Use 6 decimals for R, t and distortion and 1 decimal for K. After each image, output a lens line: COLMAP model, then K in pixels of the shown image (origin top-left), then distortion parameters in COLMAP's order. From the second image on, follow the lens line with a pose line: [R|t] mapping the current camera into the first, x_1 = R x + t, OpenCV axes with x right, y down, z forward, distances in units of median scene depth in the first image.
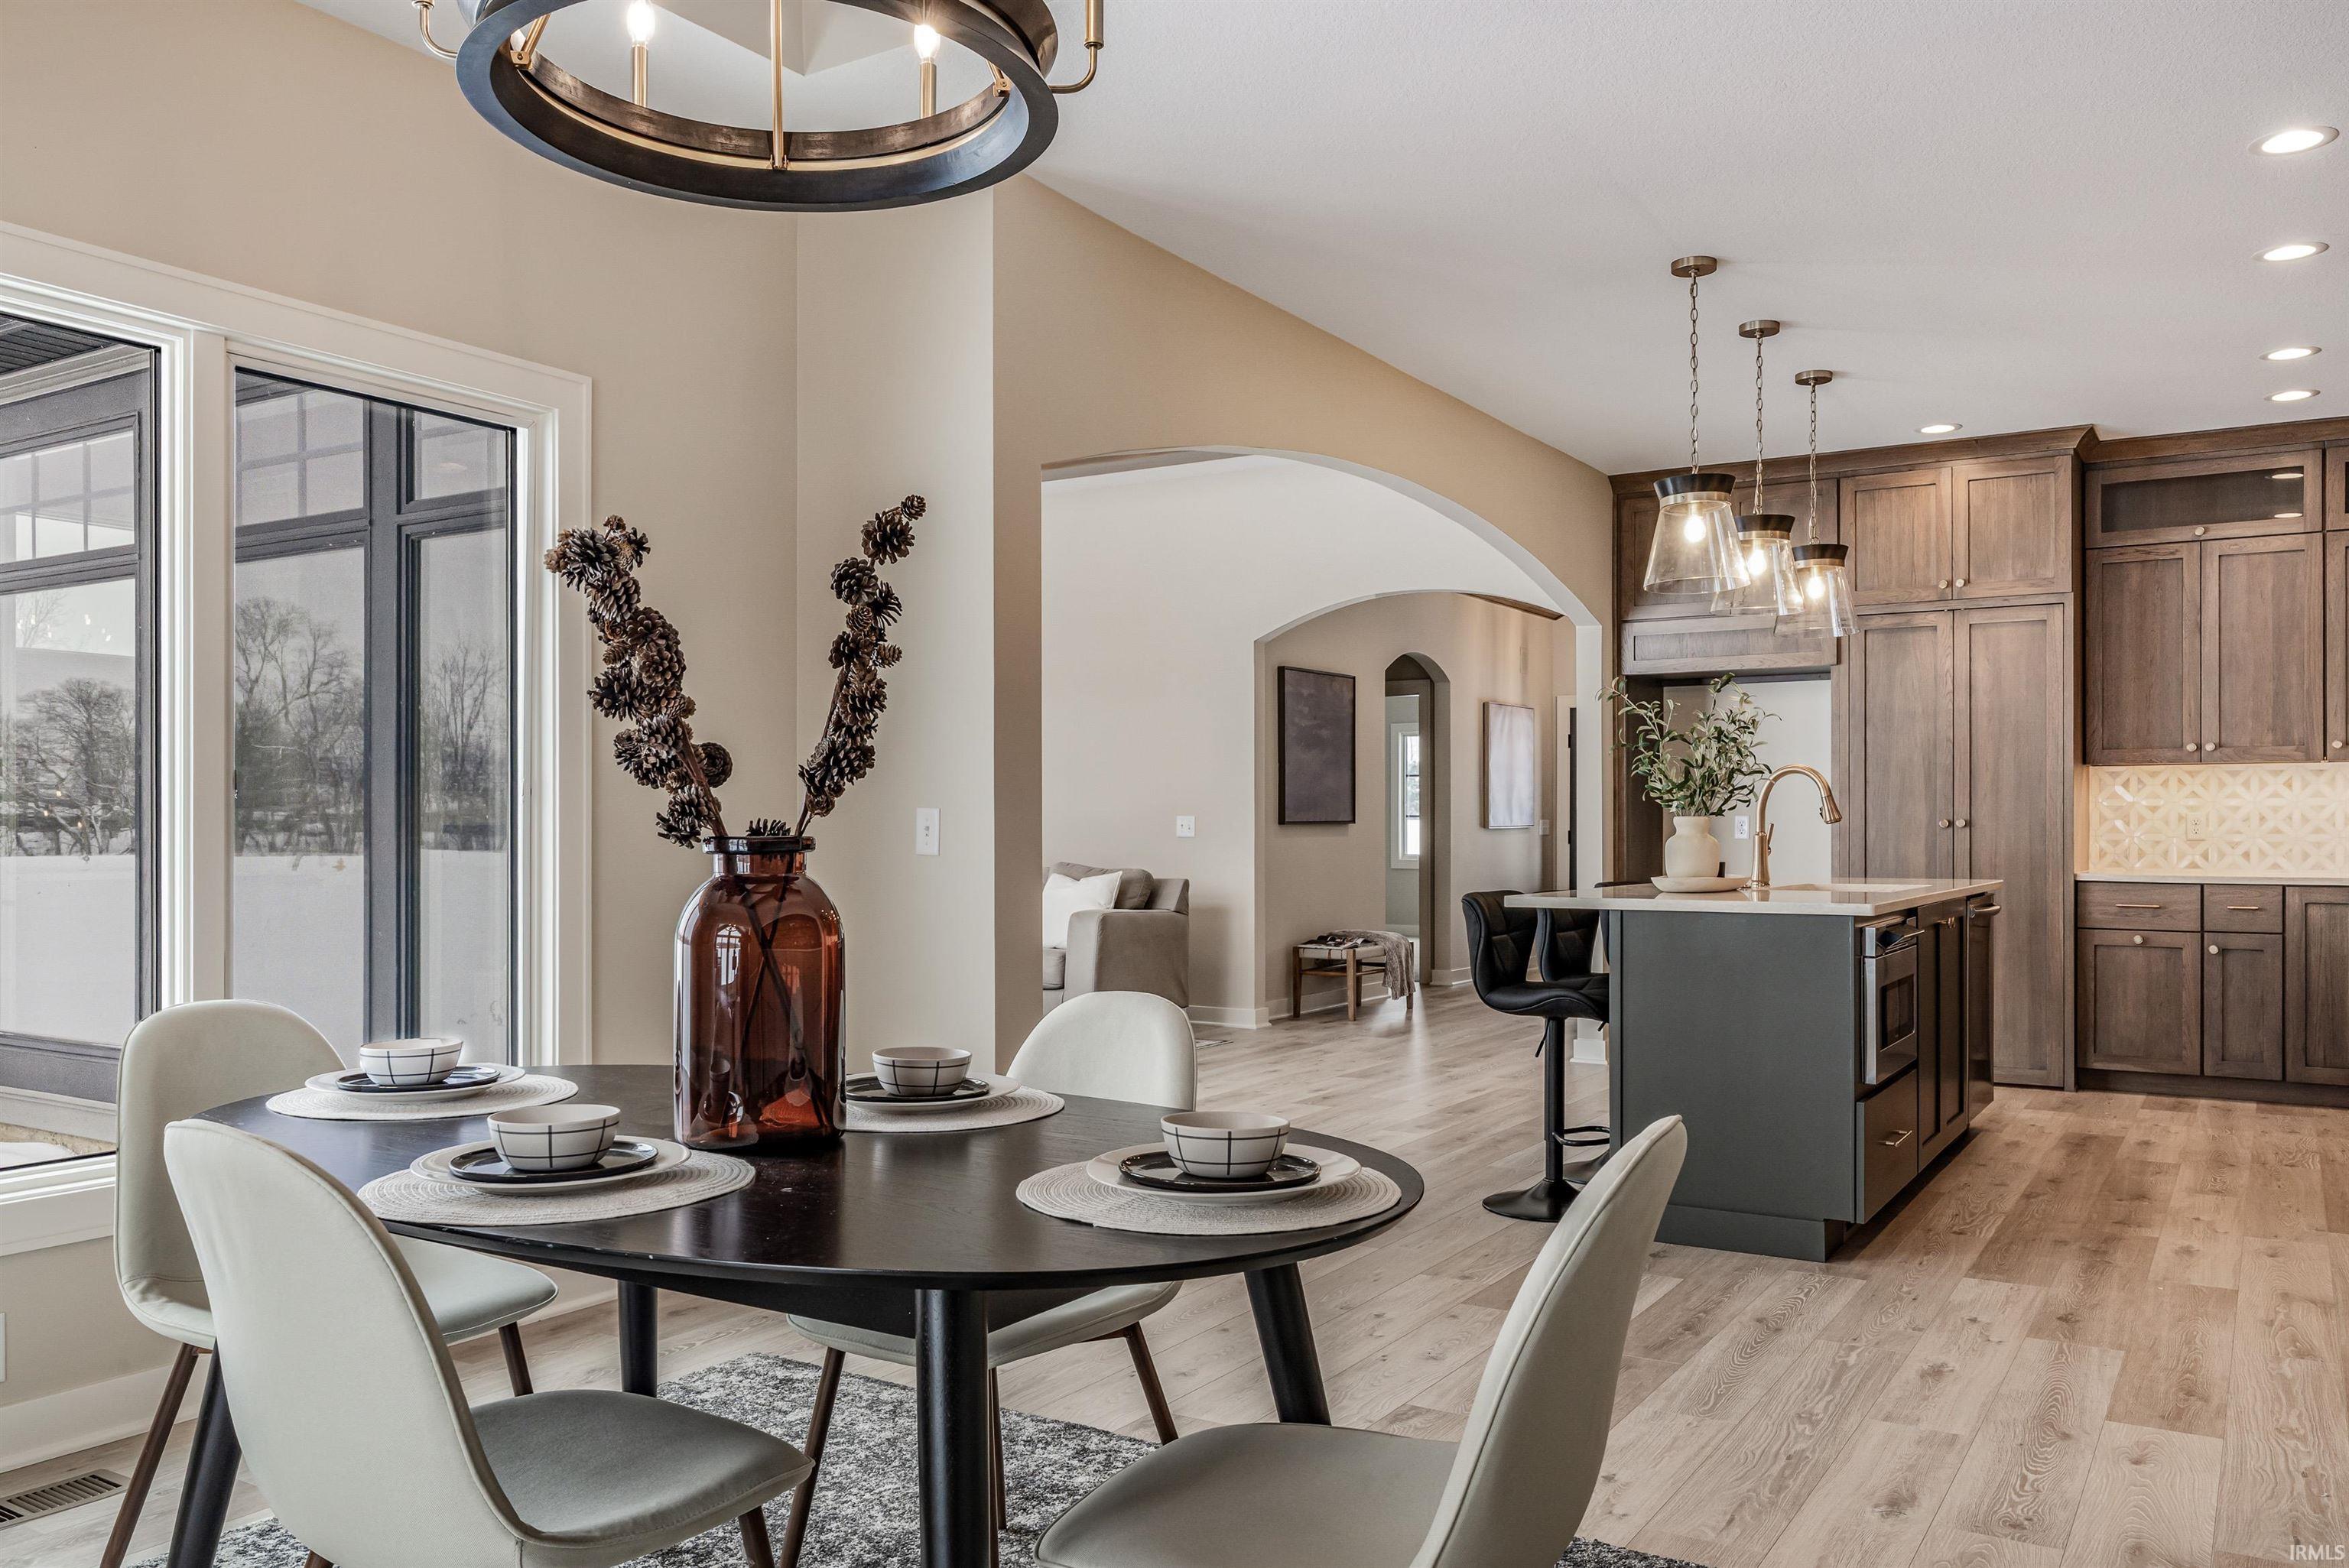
lens RADIAL K [[1770.0, 0, 1177.1], [0, 1770.0, 821.1], [0, 0, 1]] dist [-0.006933, 0.004286]
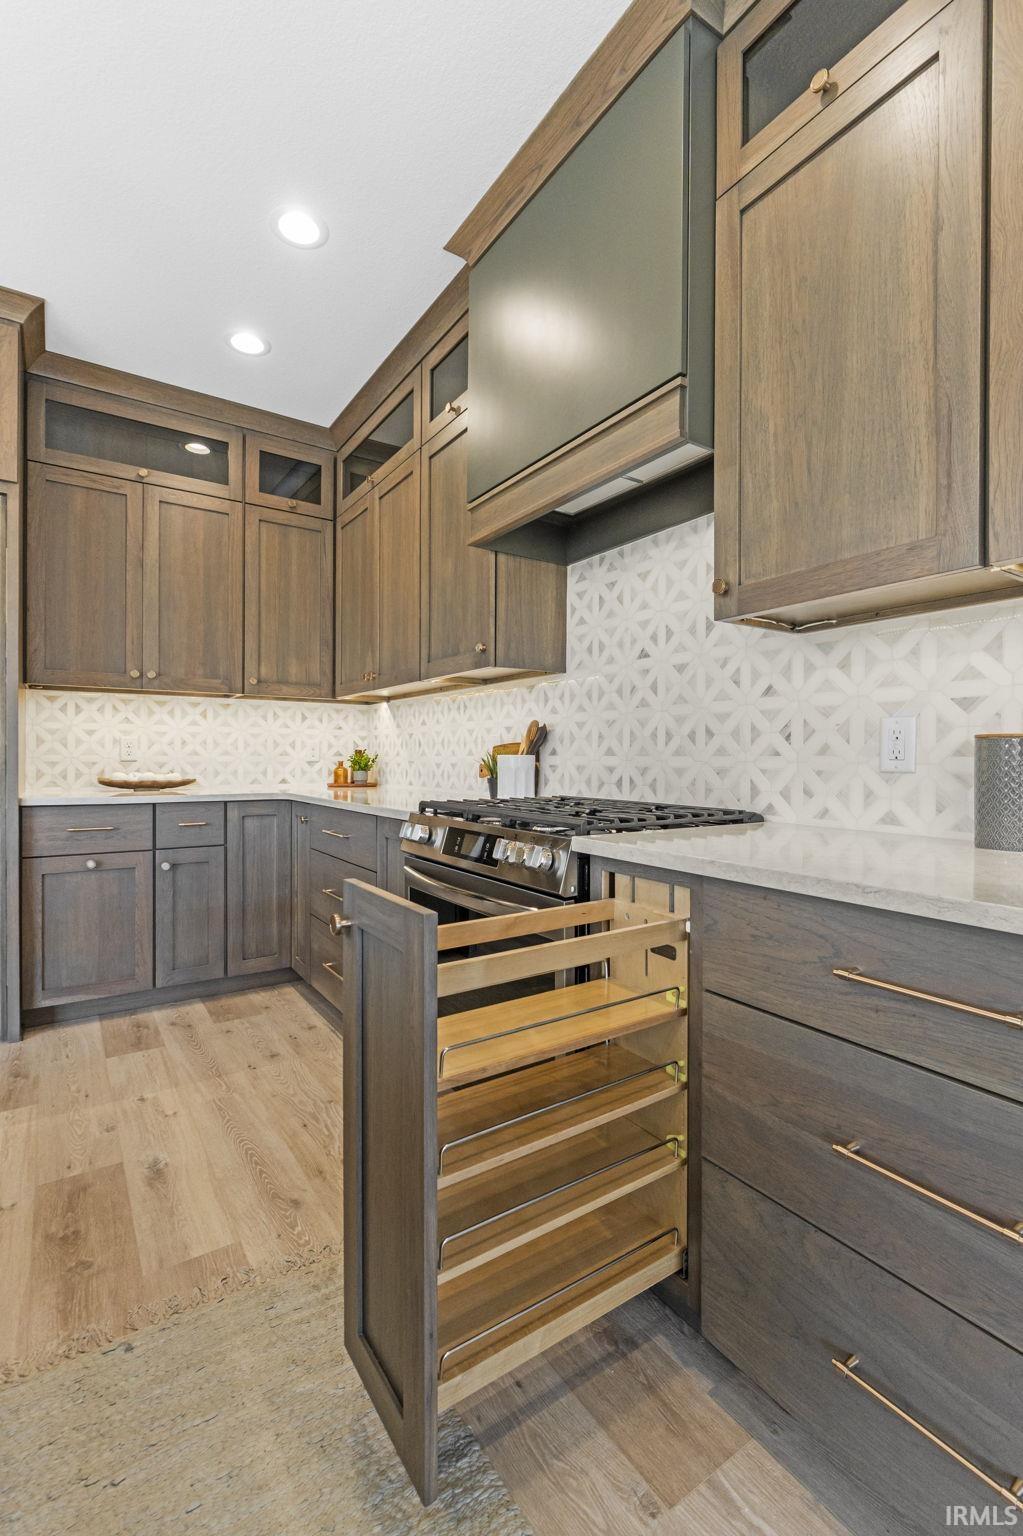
lens RADIAL K [[692.1, 0, 509.1], [0, 692.1, 759.9], [0, 0, 1]] dist [-0.001347, -0.000452]
pose [[0.422883, -0.001570, 0.906183, 0.287883], [-0.004171, 0.999985, 0.003679, 0.007677], [-0.906175, -0.005336, 0.422870, 0.611469]]
